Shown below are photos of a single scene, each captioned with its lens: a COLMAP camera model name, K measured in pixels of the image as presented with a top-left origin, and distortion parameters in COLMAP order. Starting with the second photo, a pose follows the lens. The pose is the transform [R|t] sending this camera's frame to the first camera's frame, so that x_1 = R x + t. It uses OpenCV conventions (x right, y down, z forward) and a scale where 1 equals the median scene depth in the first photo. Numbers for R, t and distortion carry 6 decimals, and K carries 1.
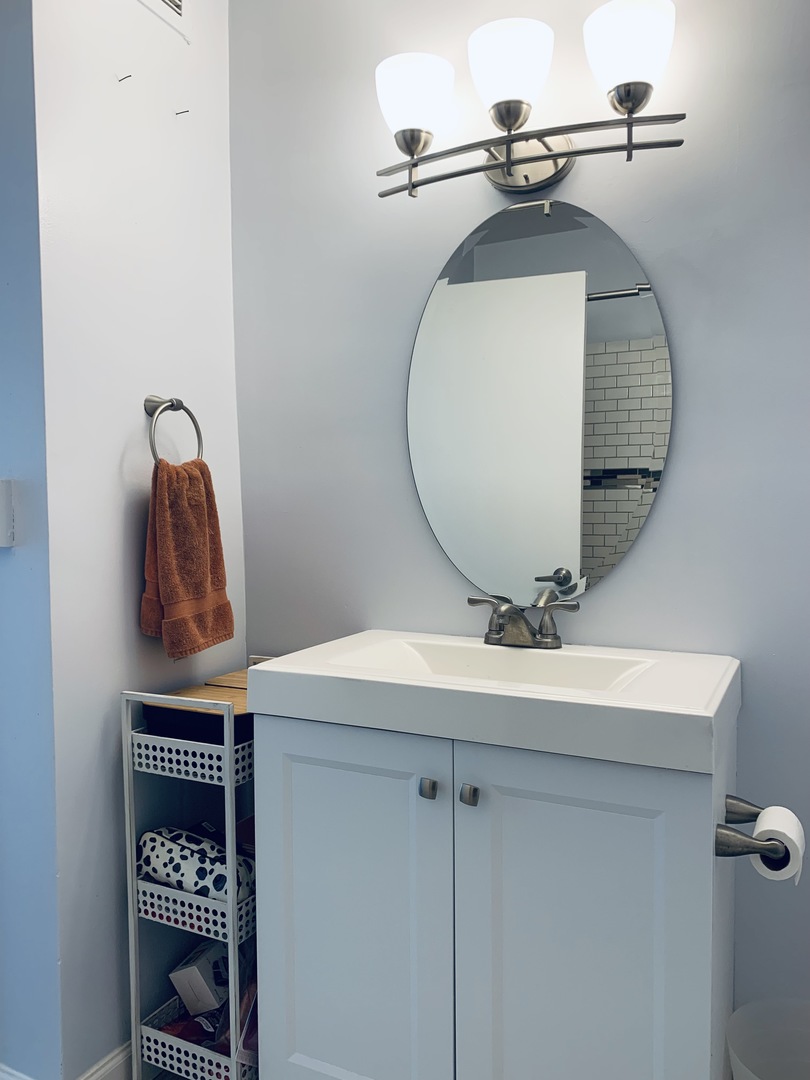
lens RADIAL K [[827.5, 0, 409.3], [0, 827.5, 532.6], [0, 0, 1]] dist [0.028945, -0.034797]
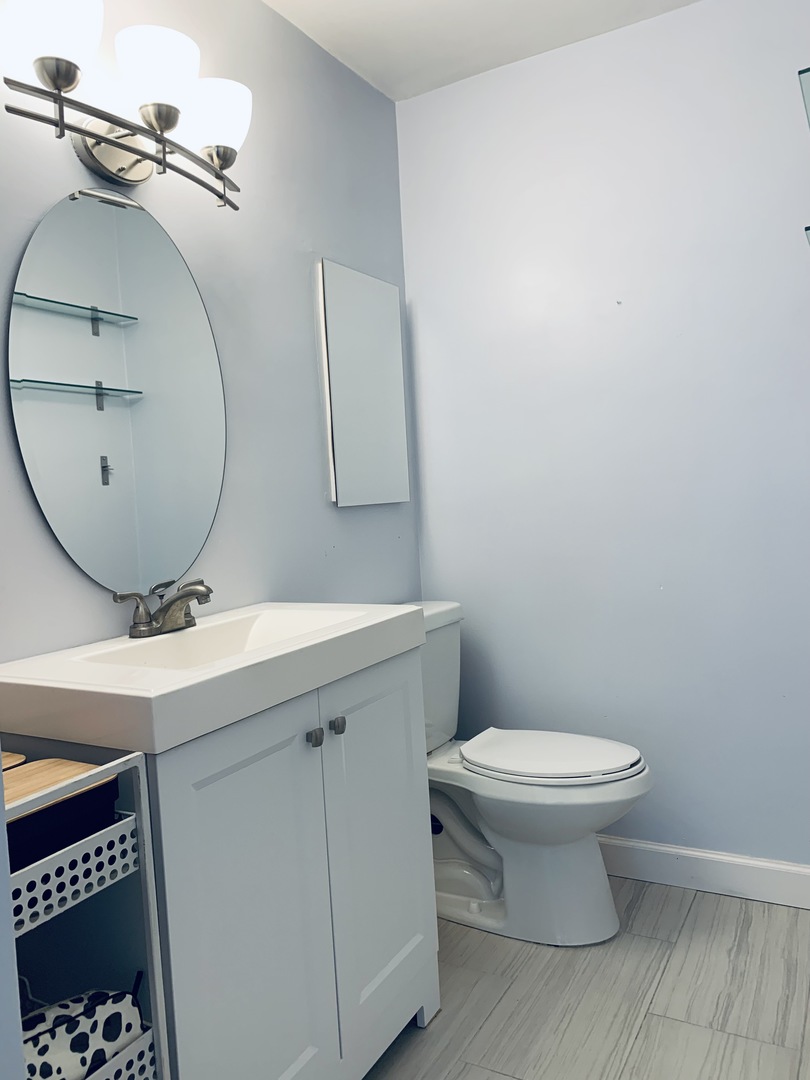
lens RADIAL K [[820.7, 0, 411.1], [0, 820.7, 551.5], [0, 0, 1]] dist [0.018521, -0.010153]
pose [[0.066986, -0.068762, 0.995382, -0.847314], [0.107631, 0.992299, 0.061306, 0.015416], [-0.991932, 0.103027, 0.073871, 0.652843]]
